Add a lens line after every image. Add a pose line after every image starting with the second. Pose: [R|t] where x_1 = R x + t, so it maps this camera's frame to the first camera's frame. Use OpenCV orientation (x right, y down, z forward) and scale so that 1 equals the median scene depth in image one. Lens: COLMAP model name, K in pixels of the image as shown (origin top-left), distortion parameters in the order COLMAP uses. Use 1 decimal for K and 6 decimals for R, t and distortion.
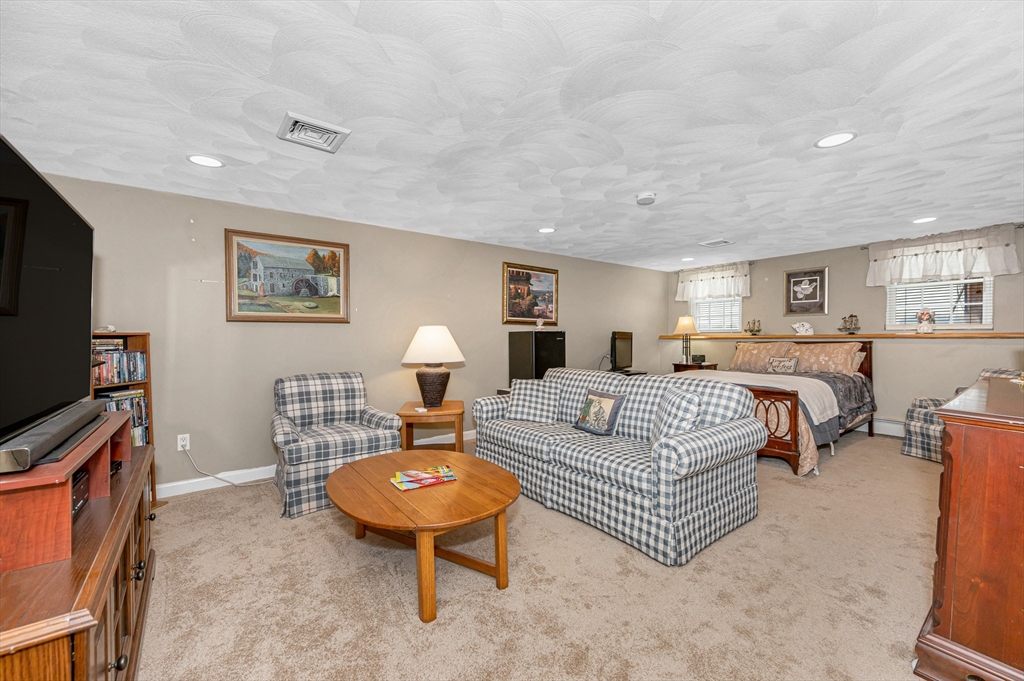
lens RADIAL K [[427.0, 0, 513.9], [0, 427.0, 340.4], [0, 0, 1]] dist [-0.001916, -0.000238]
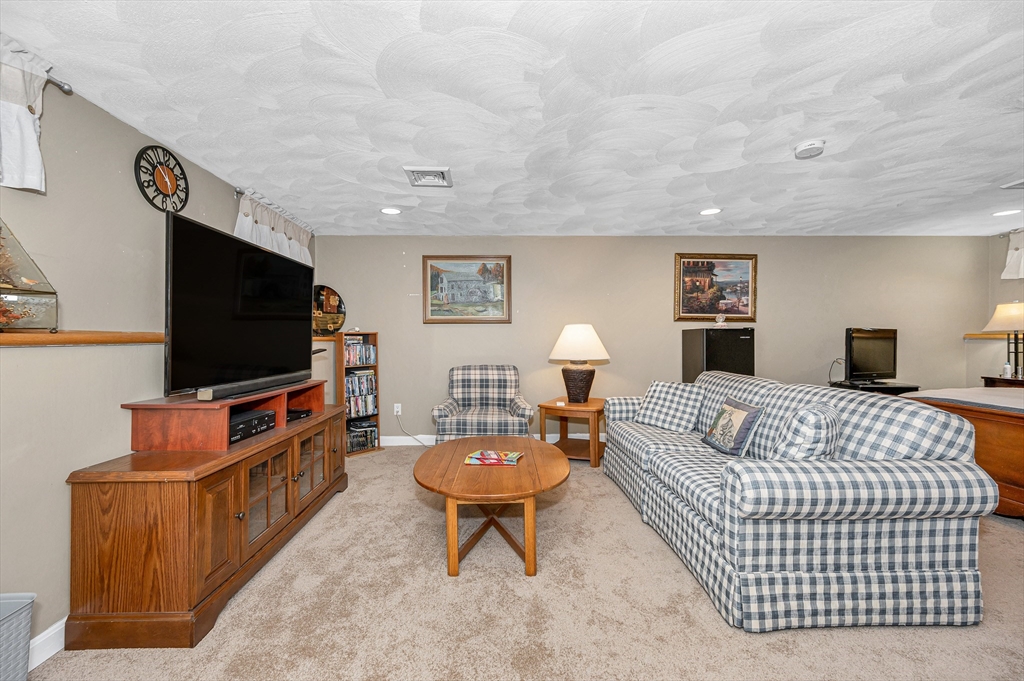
lens RADIAL K [[427.0, 0, 513.9], [0, 427.0, 340.4], [0, 0, 1]] dist [-0.001916, -0.000238]
pose [[0.793351, 0.004540, -0.608747, 0.354187], [-0.006313, 0.999980, -0.000770, 0.007268], [0.608731, 0.004453, 0.793364, 0.093425]]
